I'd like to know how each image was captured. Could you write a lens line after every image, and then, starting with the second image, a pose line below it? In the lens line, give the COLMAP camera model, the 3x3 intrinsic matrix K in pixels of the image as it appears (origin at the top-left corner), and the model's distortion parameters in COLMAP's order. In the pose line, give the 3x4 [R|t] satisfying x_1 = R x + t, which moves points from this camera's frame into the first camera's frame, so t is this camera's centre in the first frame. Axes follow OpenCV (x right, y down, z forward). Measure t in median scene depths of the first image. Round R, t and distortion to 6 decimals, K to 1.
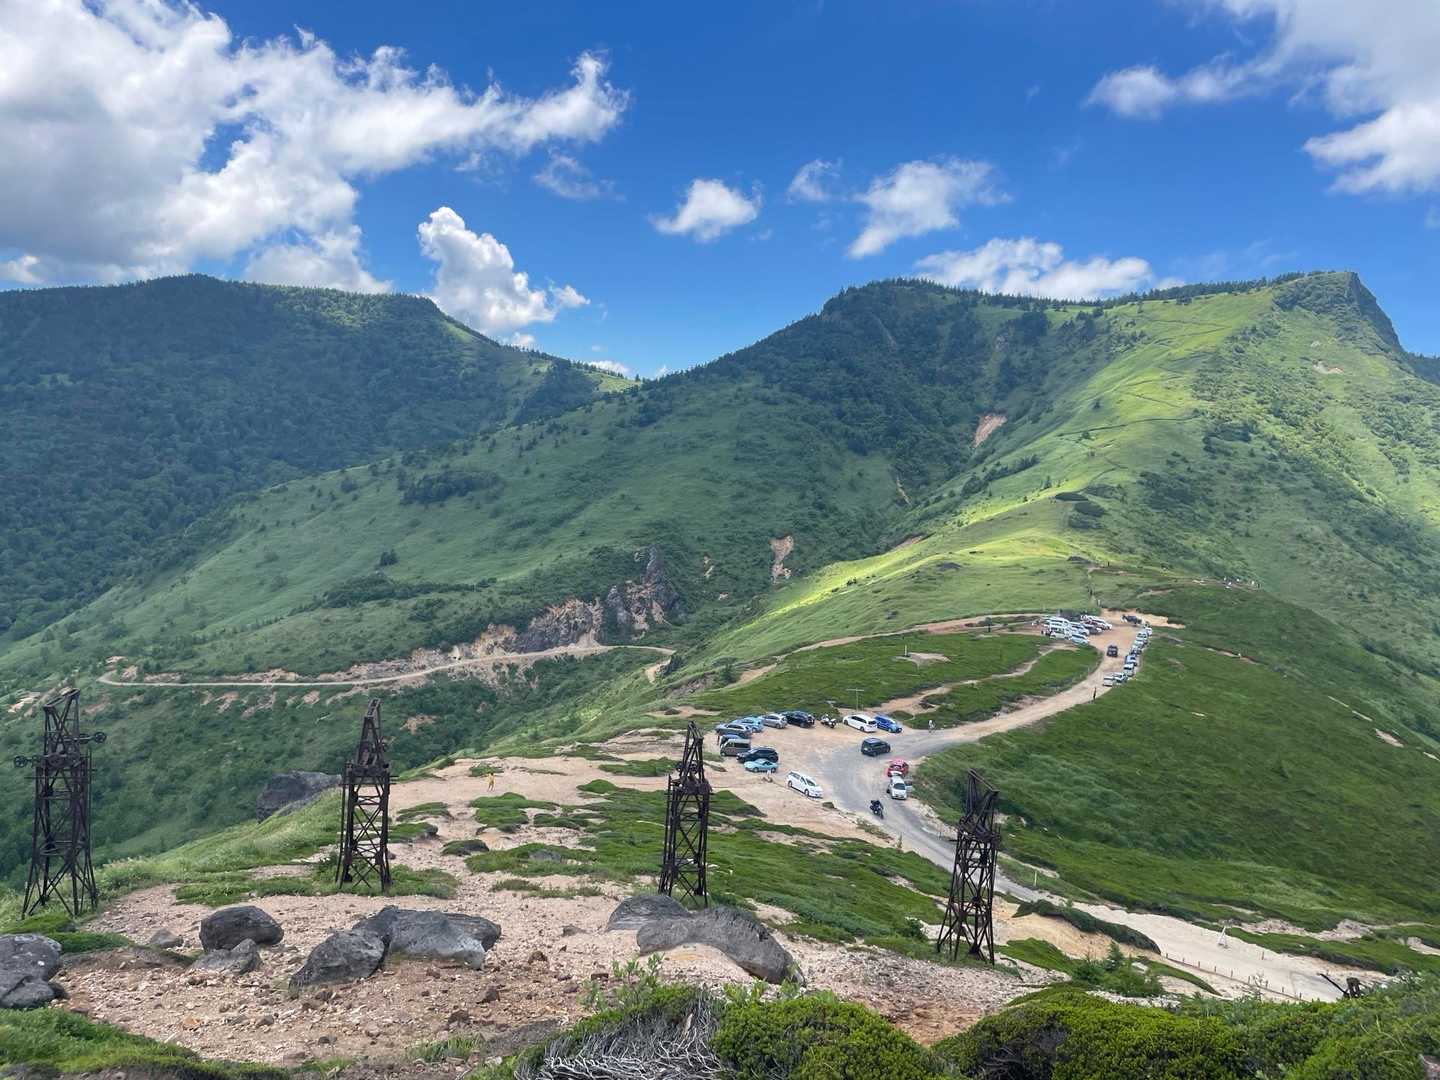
lens RADIAL K [[1062.1, 0, 717.9], [0, 1062.1, 532.6], [0, 0, 1]] dist [0.058554, -0.074250]
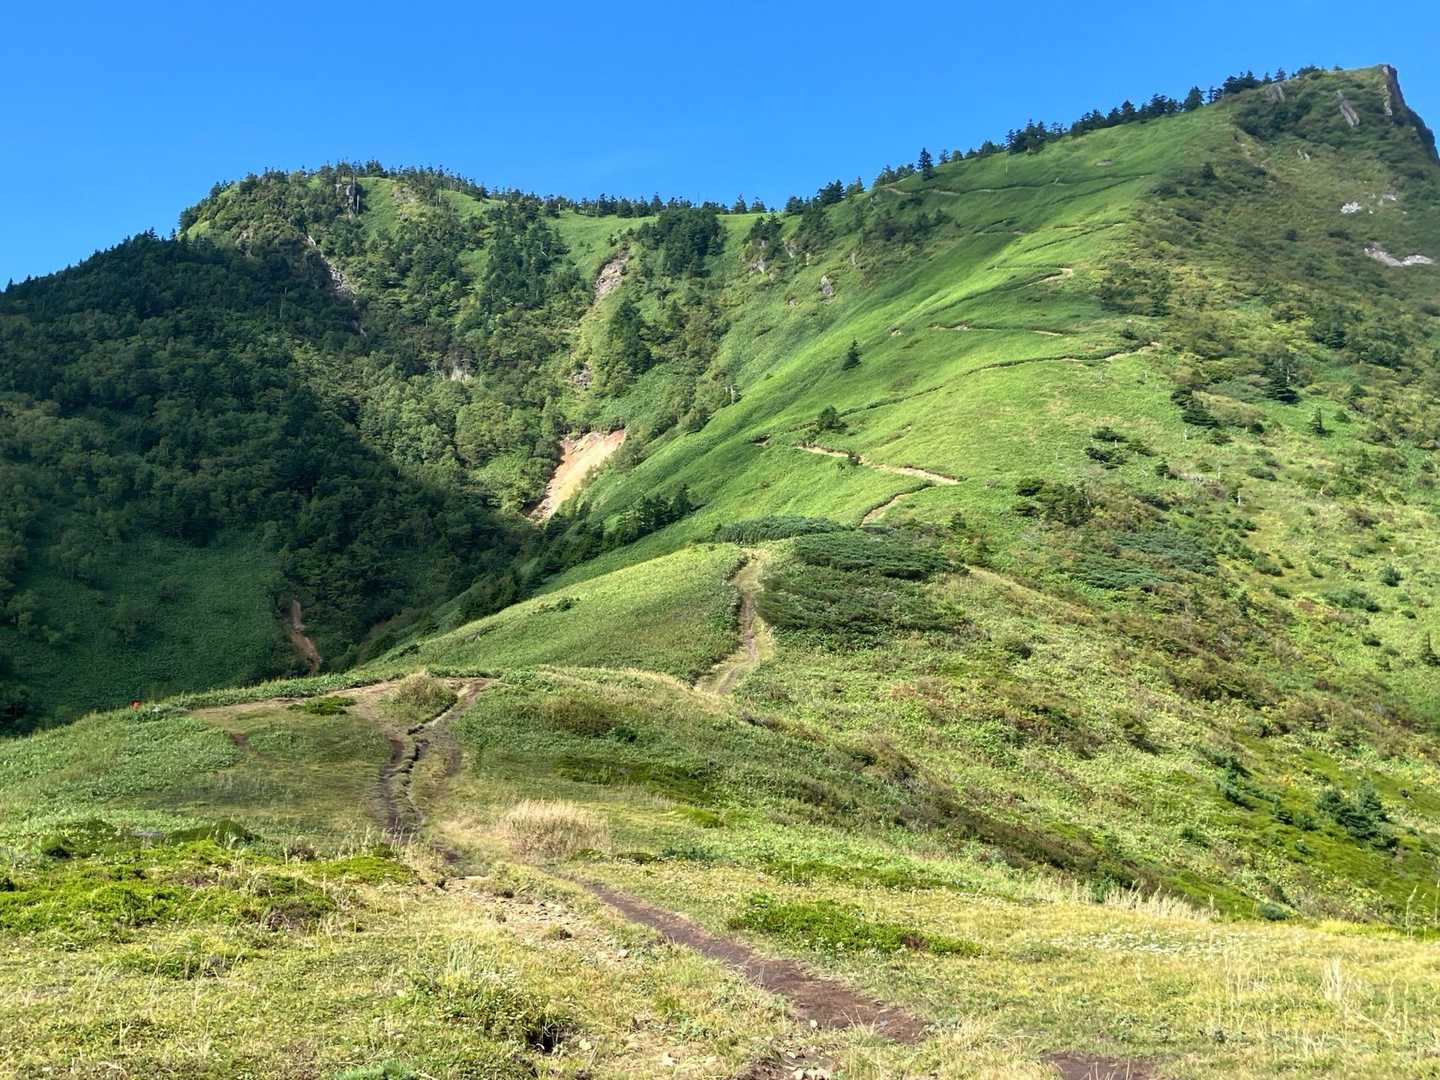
lens RADIAL K [[1493.4, 0, 712.8], [0, 1493.4, 542.6], [0, 0, 1]] dist [0.048711, 0.000000]
pose [[0.969014, -0.052537, 0.241355, 0.199259], [0.092109, 0.983496, -0.155726, 0.013508], [-0.229190, 0.173132, 0.957861, 0.583870]]
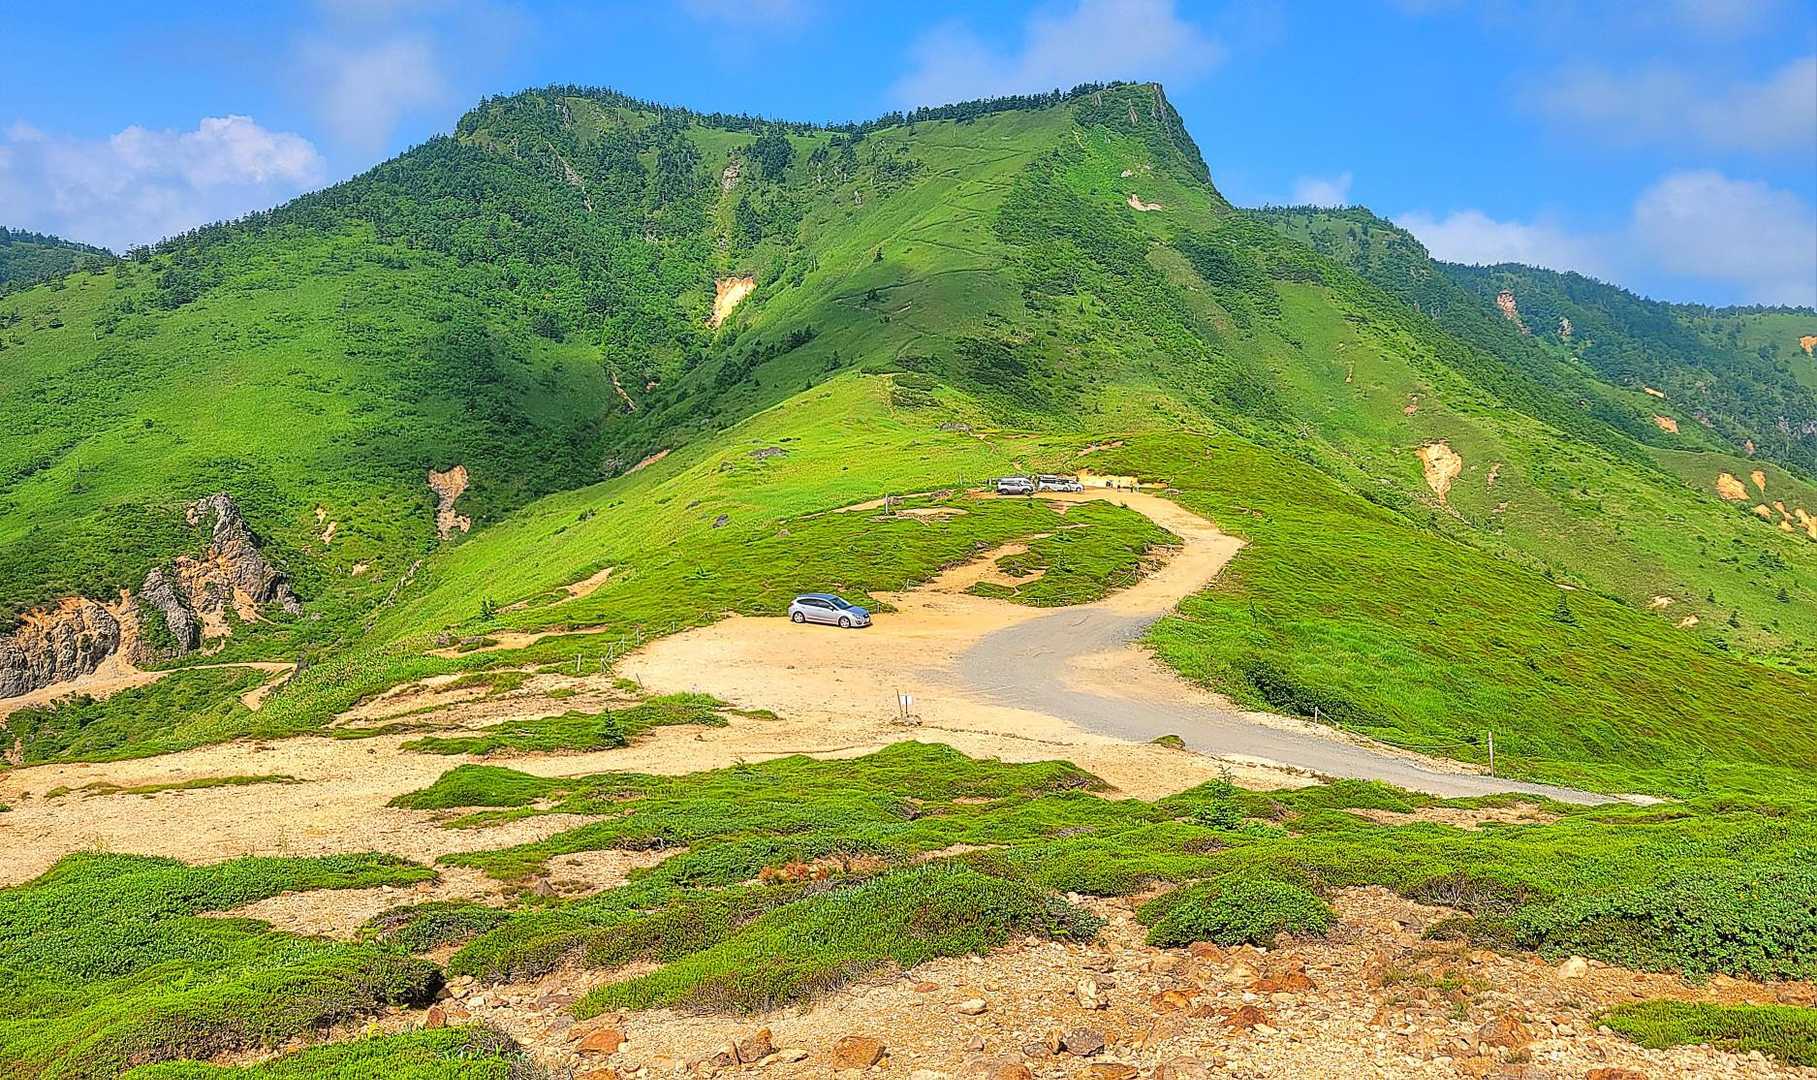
lens RADIAL K [[1415.6, 0, 909.3], [0, 1415.6, 569.7], [0, 0, 1]] dist [0.050967, -0.029827]
pose [[0.913796, -0.105299, 0.392287, -0.025702], [0.086038, 0.994076, 0.066414, 0.030735], [-0.396956, -0.026937, 0.917442, 0.116046]]
